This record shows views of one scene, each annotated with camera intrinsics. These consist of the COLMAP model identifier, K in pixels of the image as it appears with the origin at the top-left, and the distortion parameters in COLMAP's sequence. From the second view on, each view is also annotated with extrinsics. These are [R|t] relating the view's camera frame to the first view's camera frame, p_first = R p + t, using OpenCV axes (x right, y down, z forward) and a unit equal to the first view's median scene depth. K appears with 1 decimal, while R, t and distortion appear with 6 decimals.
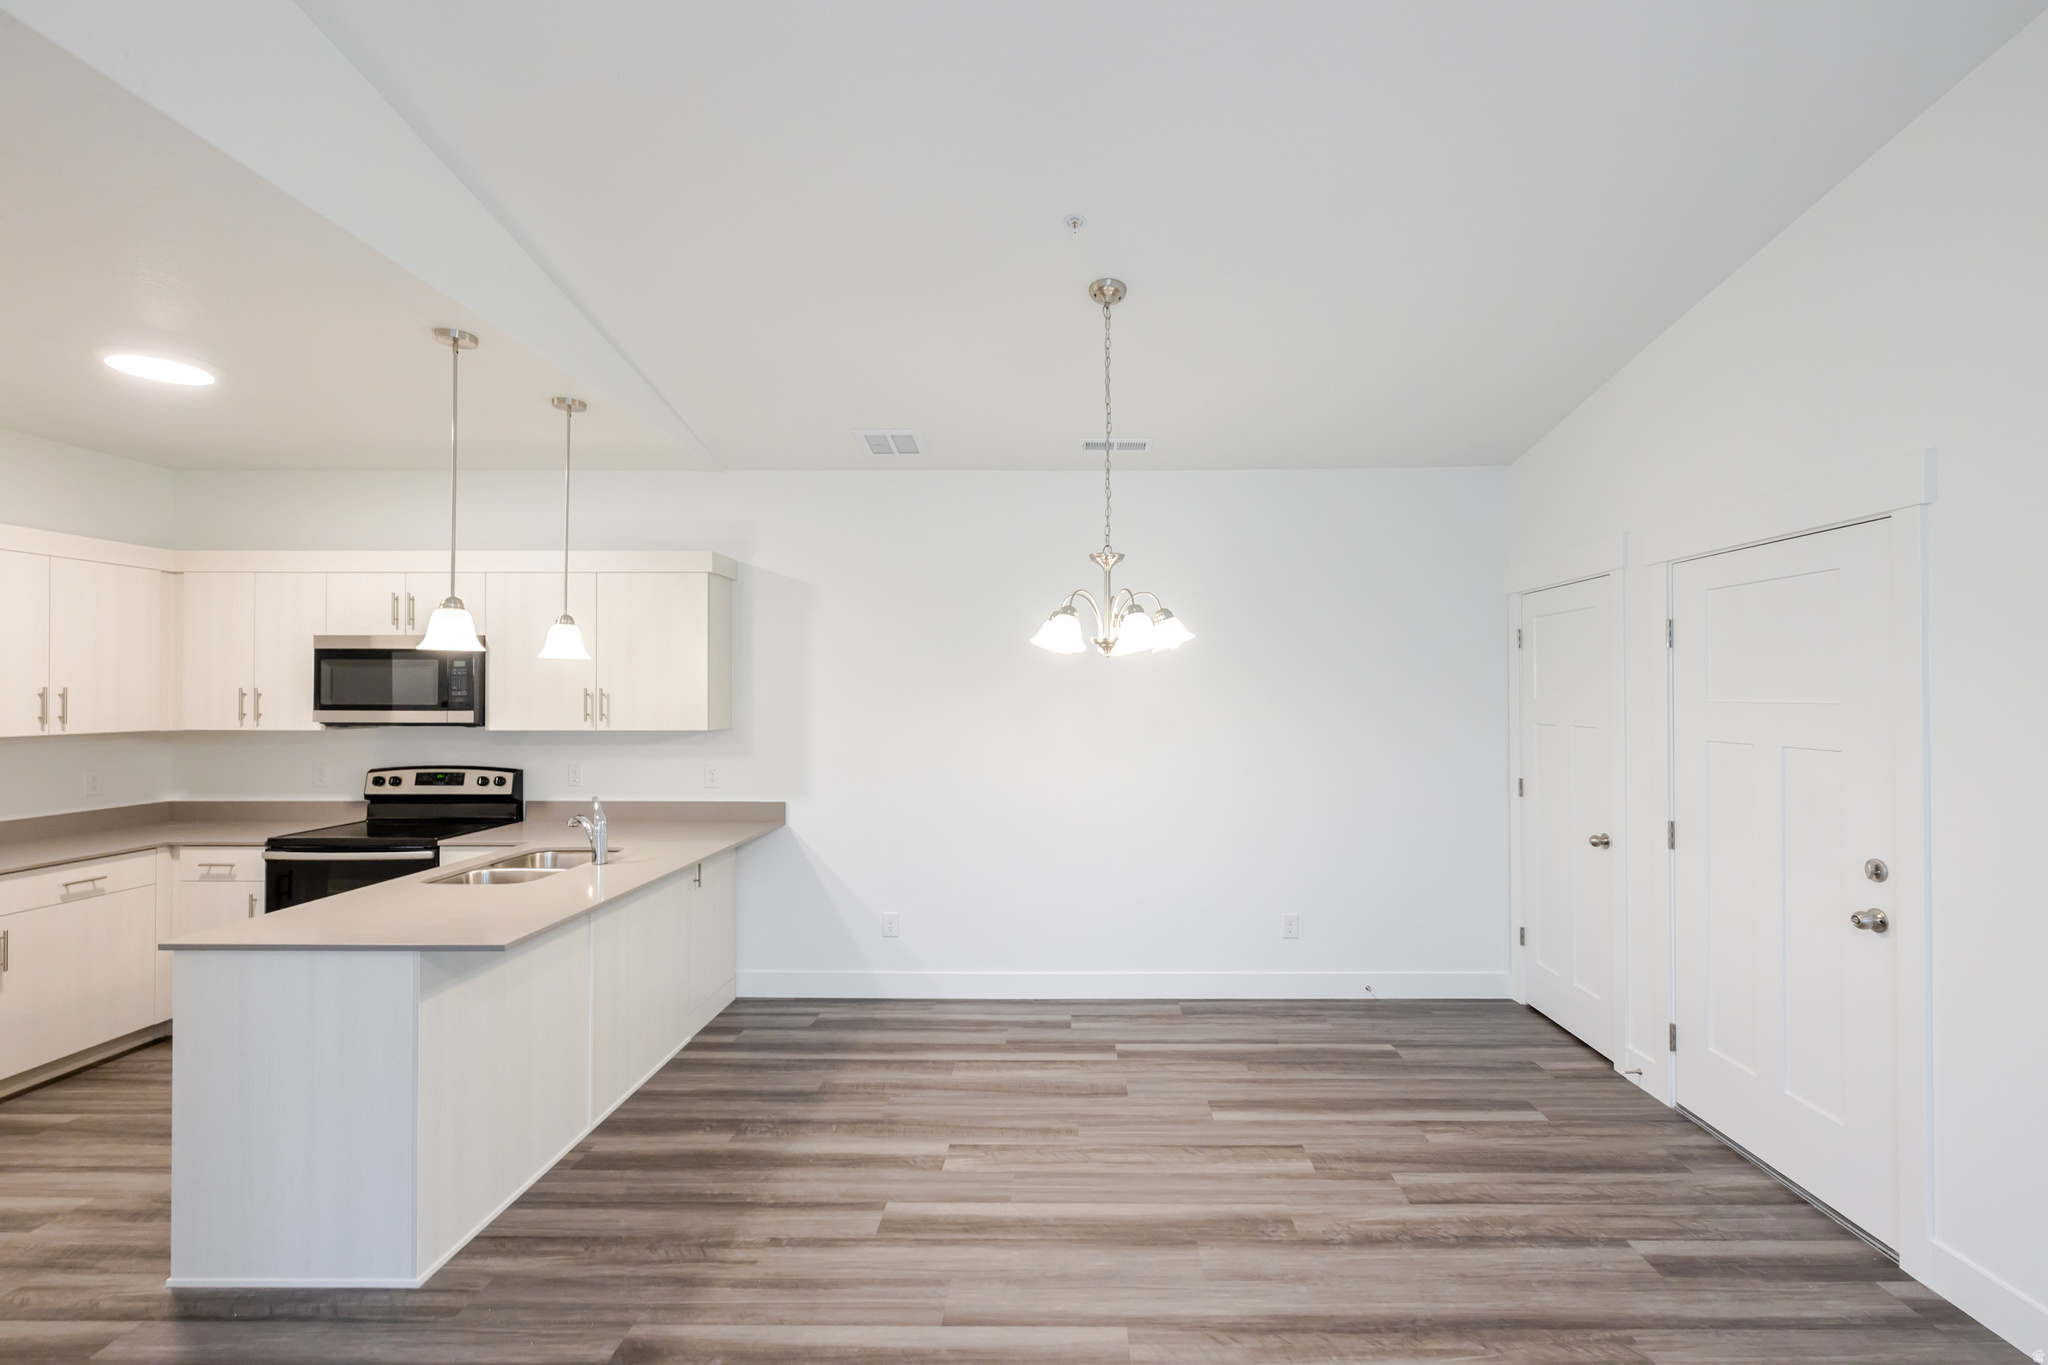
lens RADIAL K [[879.4, 0, 1069.7], [0, 879.4, 681.8], [0, 0, 1]] dist [-0.000402, -0.000069]
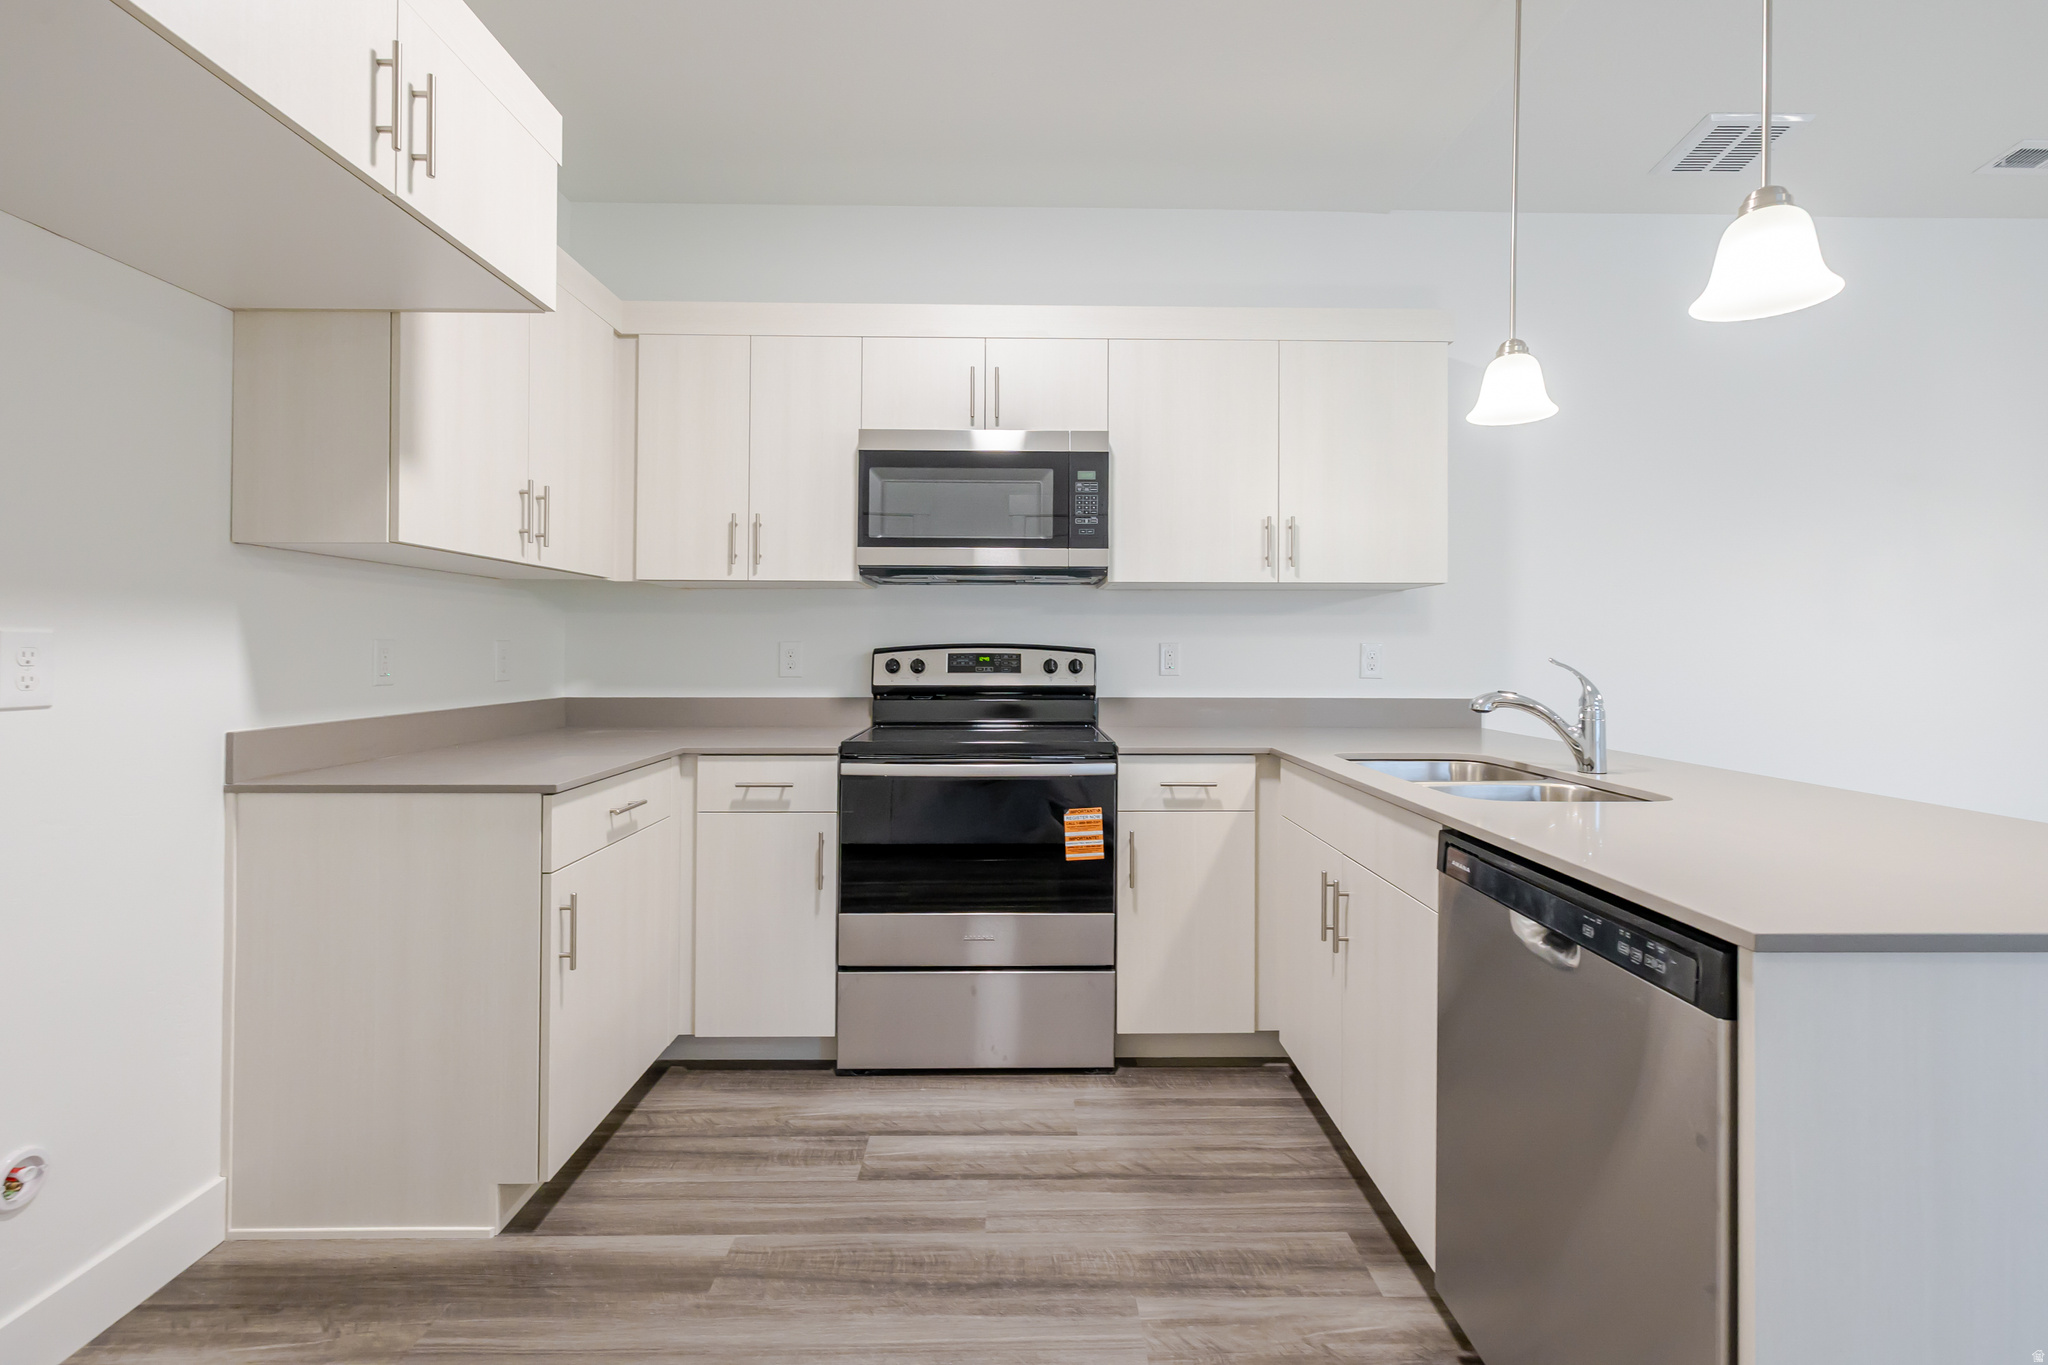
lens RADIAL K [[877.8, 0, 1031.1], [0, 877.8, 643.6], [0, 0, 1]] dist [0.002843, 0.000397]
pose [[0.999796, 0.001431, 0.020145, -0.790548], [-0.001530, 0.999987, 0.004905, 0.105181], [-0.020137, -0.004935, 0.999785, 0.381122]]
